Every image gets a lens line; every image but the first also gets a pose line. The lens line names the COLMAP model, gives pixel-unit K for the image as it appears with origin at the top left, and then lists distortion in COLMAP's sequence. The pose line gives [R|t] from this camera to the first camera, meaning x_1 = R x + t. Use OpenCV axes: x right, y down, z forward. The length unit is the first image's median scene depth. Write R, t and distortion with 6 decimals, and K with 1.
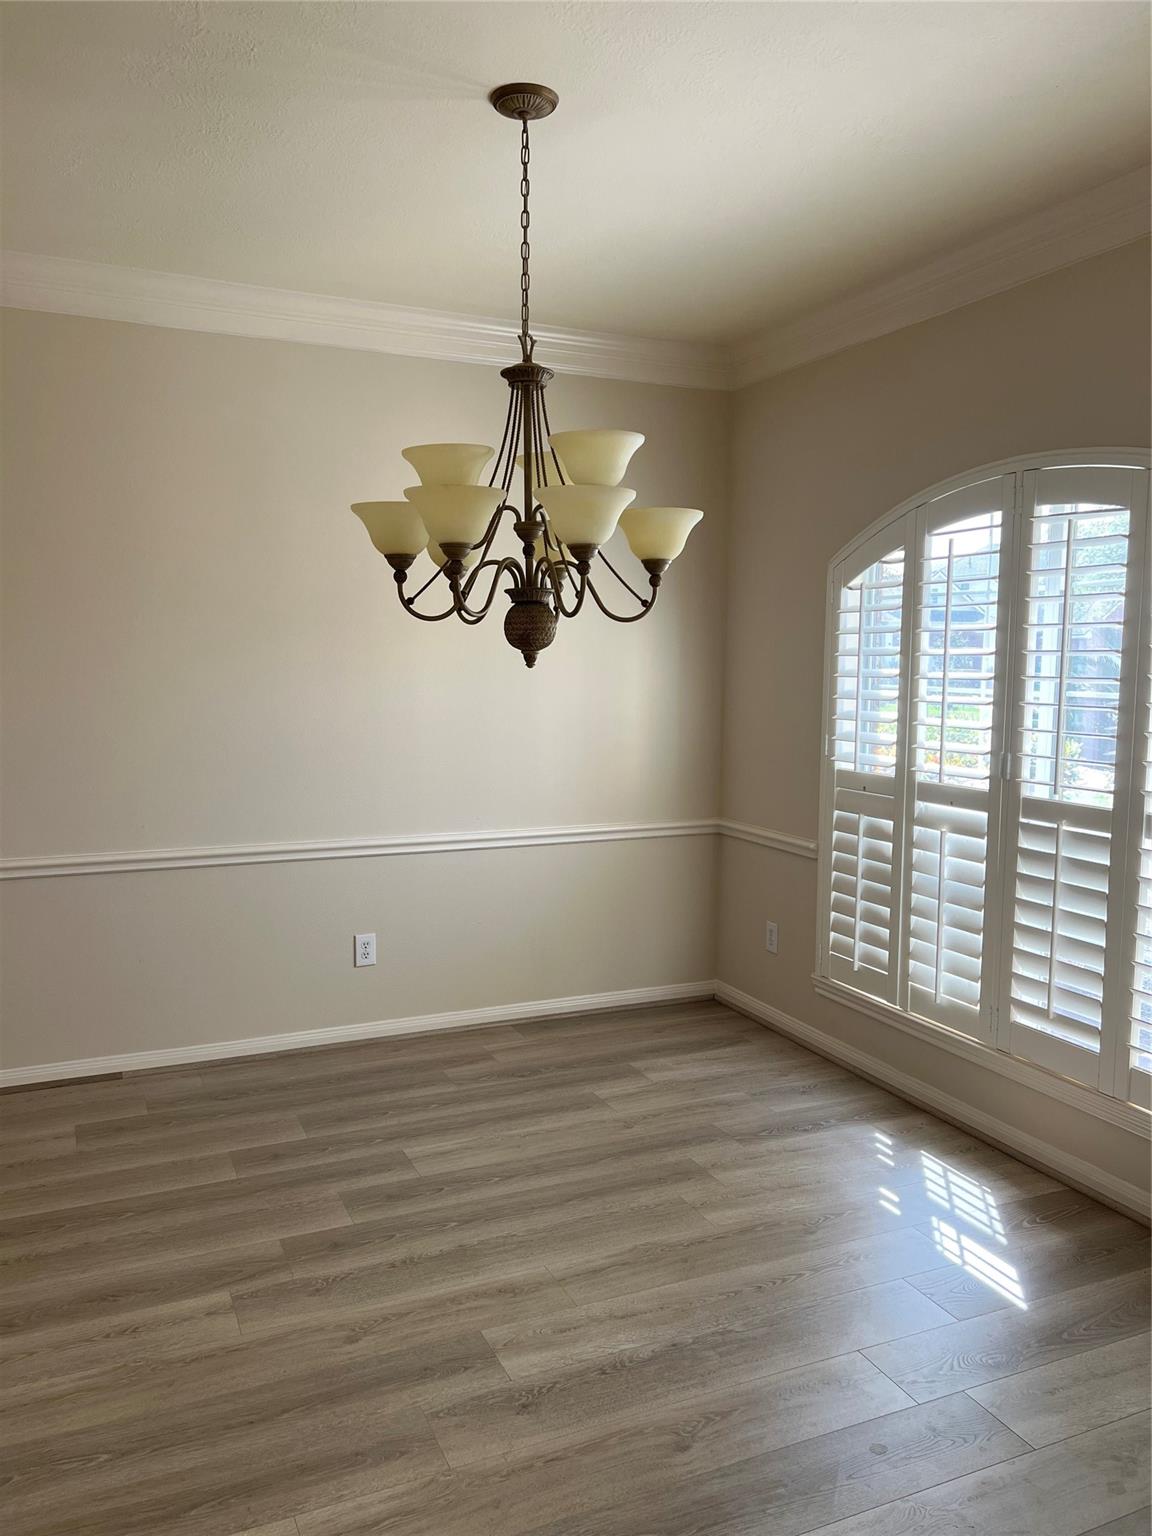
lens RADIAL K [[1162.2, 0, 576.0], [0, 1162.2, 768.0], [0, 0, 1]] dist [-0.002433, -0.000202]
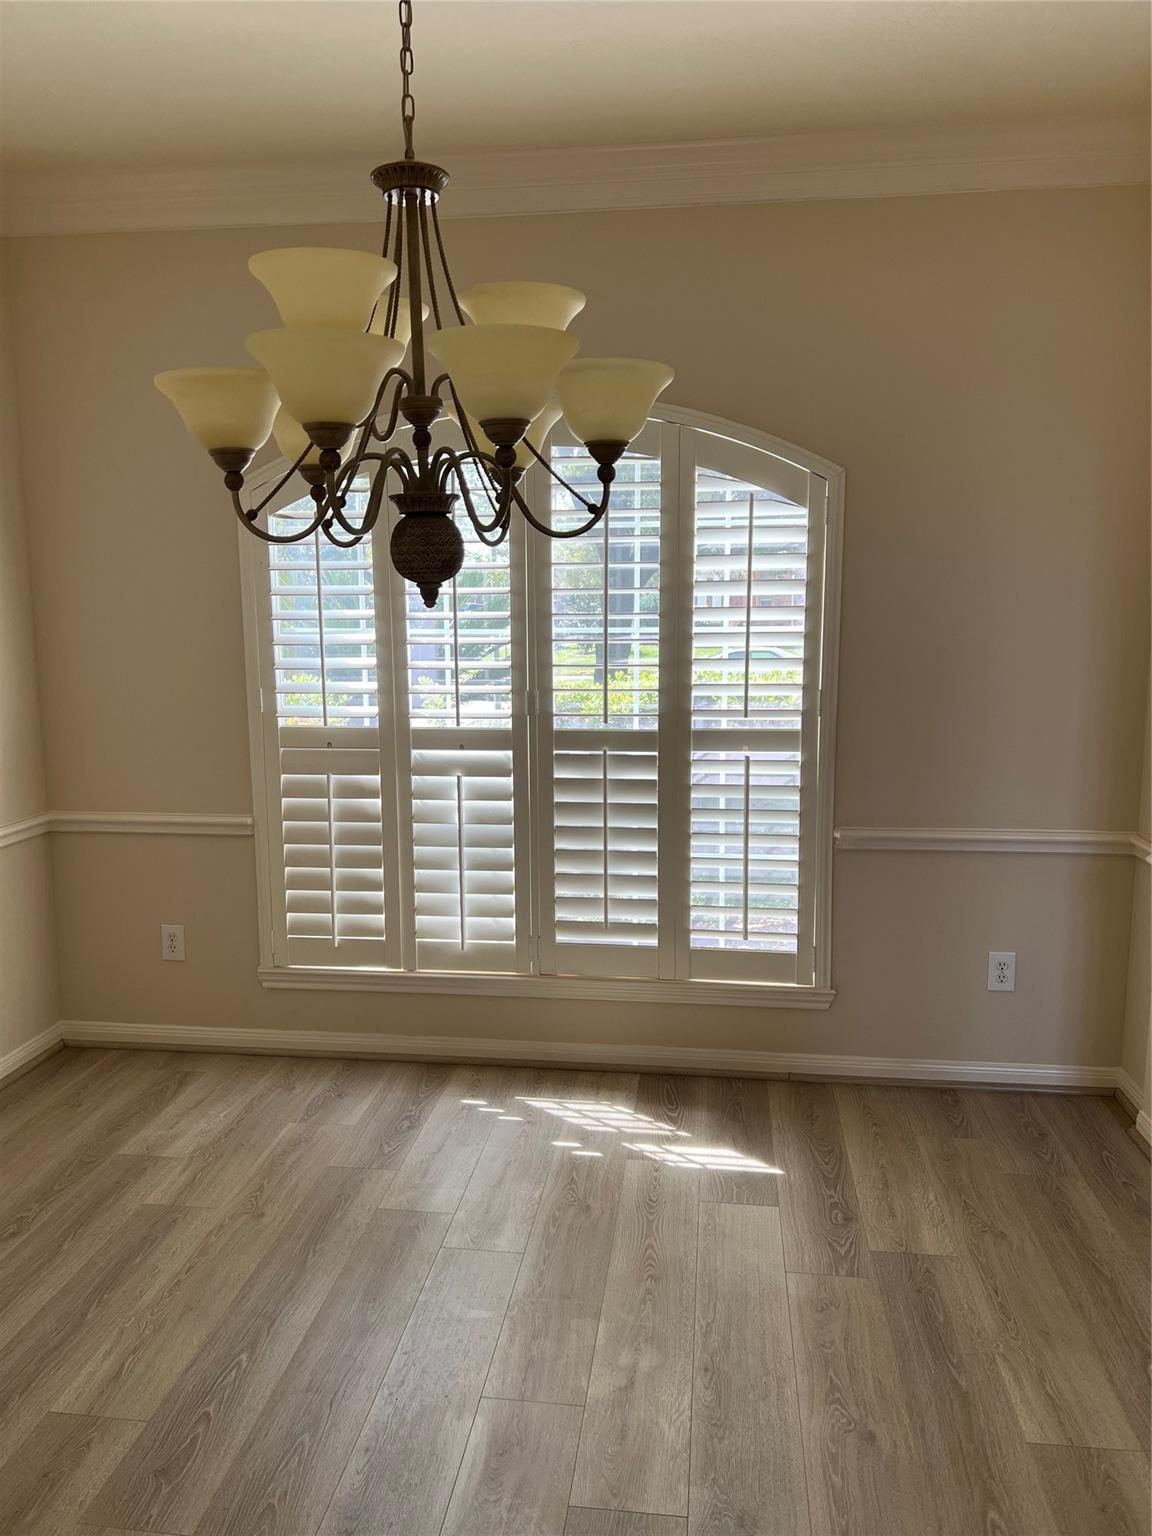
lens RADIAL K [[1145.7, 0, 573.1], [0, 1145.7, 750.3], [0, 0, 1]] dist [0.099368, -0.122041]
pose [[0.524033, -0.113756, 0.844067, -0.448304], [0.090826, 0.992853, 0.077420, -0.033236], [-0.846841, 0.036093, 0.530620, 0.404830]]
